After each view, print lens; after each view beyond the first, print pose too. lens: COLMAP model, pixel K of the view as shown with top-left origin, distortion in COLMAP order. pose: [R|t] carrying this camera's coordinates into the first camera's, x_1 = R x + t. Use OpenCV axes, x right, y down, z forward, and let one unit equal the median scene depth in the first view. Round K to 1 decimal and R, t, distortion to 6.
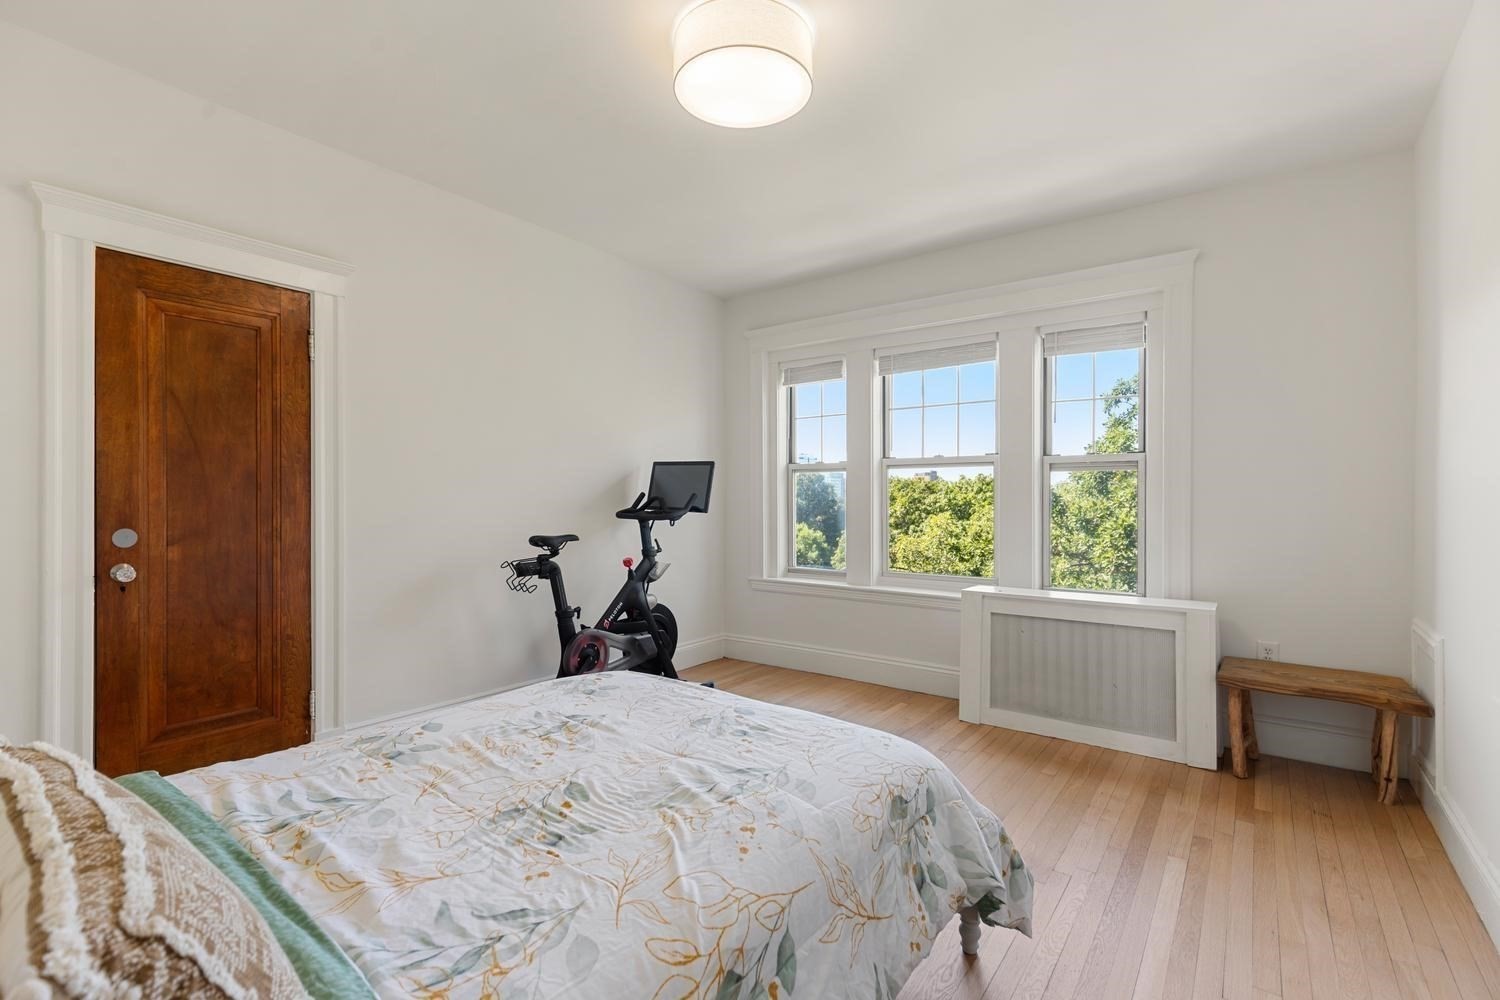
lens RADIAL K [[675.4, 0, 745.8], [0, 675.4, 505.8], [0, 0, 1]] dist [0.007846, -0.000280]
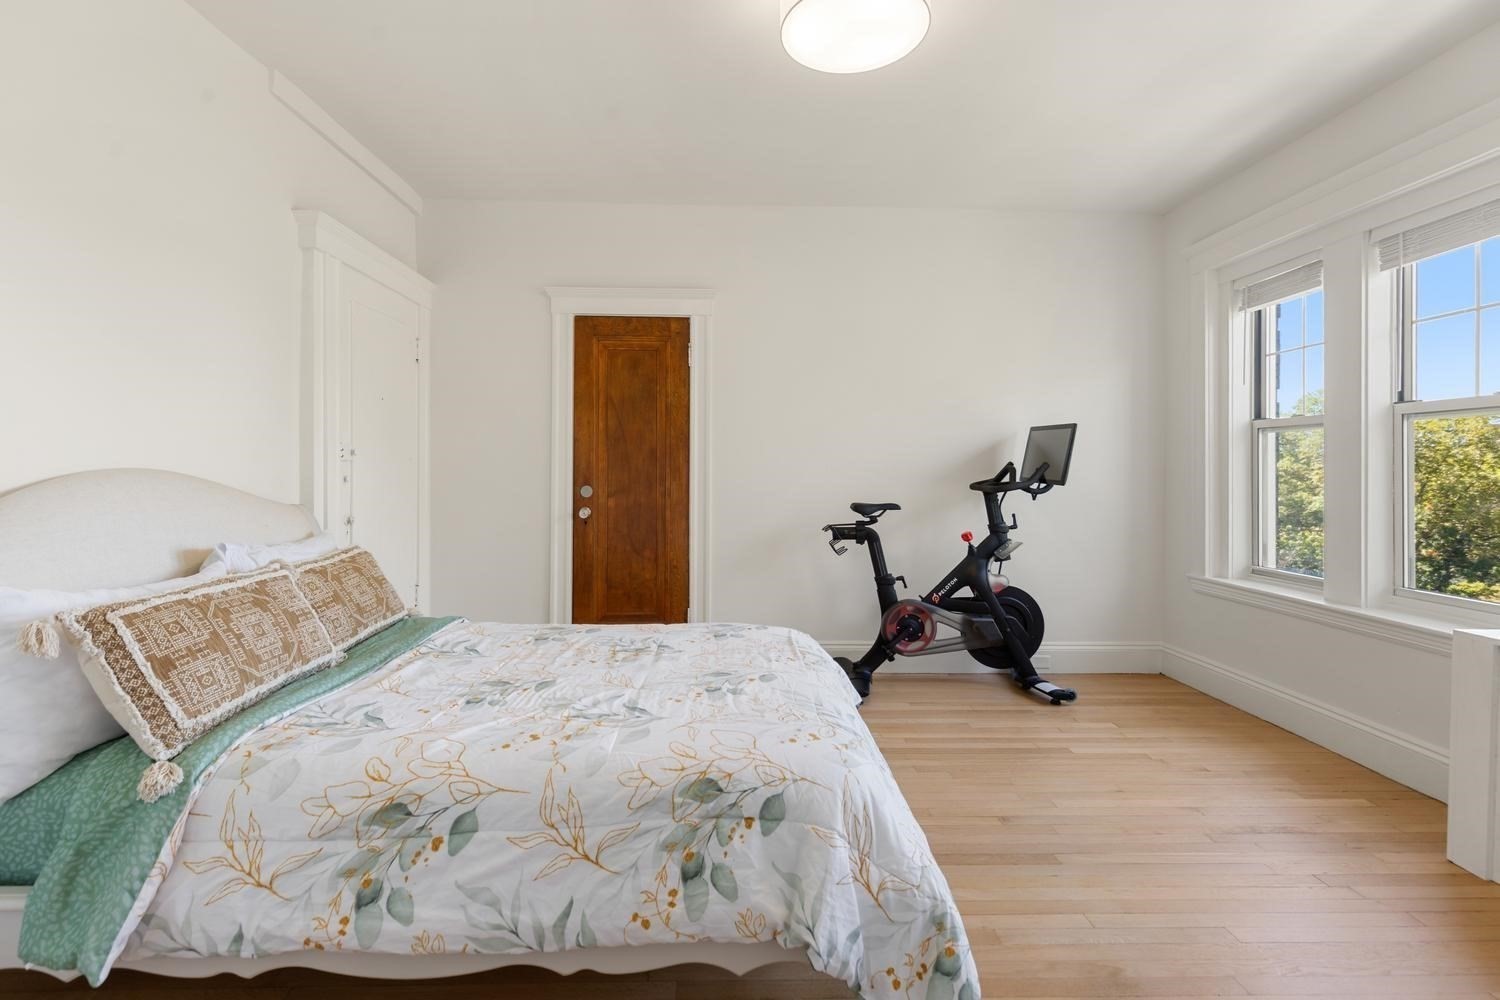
lens RADIAL K [[688.9, 0, 748.6], [0, 688.9, 476.3], [0, 0, 1]] dist [0.009796, -0.000318]
pose [[0.625041, 0.007555, -0.780555, 0.518572], [-0.011791, 0.999930, 0.000237, 0.005218], [0.780503, 0.009055, 0.625087, 0.229950]]
